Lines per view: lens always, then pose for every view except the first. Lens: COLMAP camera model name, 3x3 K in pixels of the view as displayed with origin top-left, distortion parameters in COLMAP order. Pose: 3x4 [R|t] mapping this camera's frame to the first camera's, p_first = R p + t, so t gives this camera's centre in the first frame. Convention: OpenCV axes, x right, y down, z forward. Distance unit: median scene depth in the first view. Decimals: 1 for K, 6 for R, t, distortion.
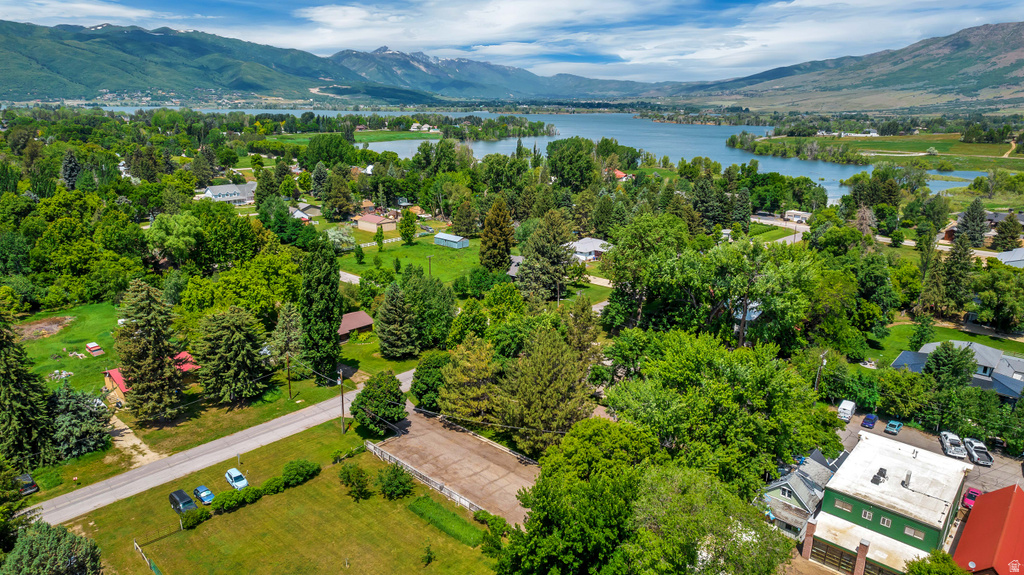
lens RADIAL K [[660.0, 0, 516.6], [0, 660.0, 289.6], [0, 0, 1]] dist [-0.078873, 0.074091]
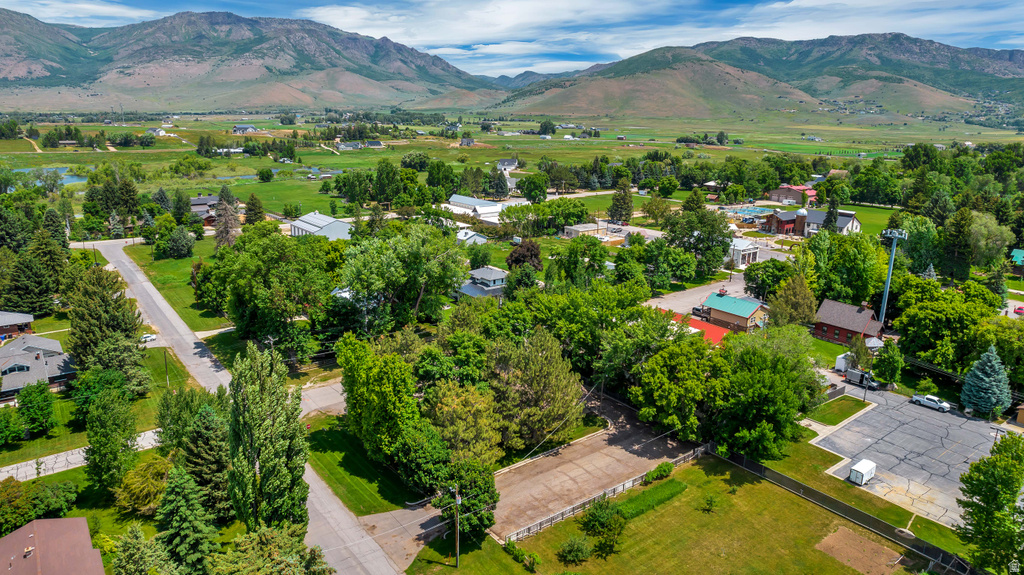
lens RADIAL K [[660.0, 0, 516.6], [0, 660.0, 289.6], [0, 0, 1]] dist [-0.078873, 0.074091]
pose [[0.178209, -0.269679, 0.946316, -0.602507], [0.260043, 0.940427, 0.219029, -0.152219], [-0.949009, 0.207050, 0.237721, 0.486157]]
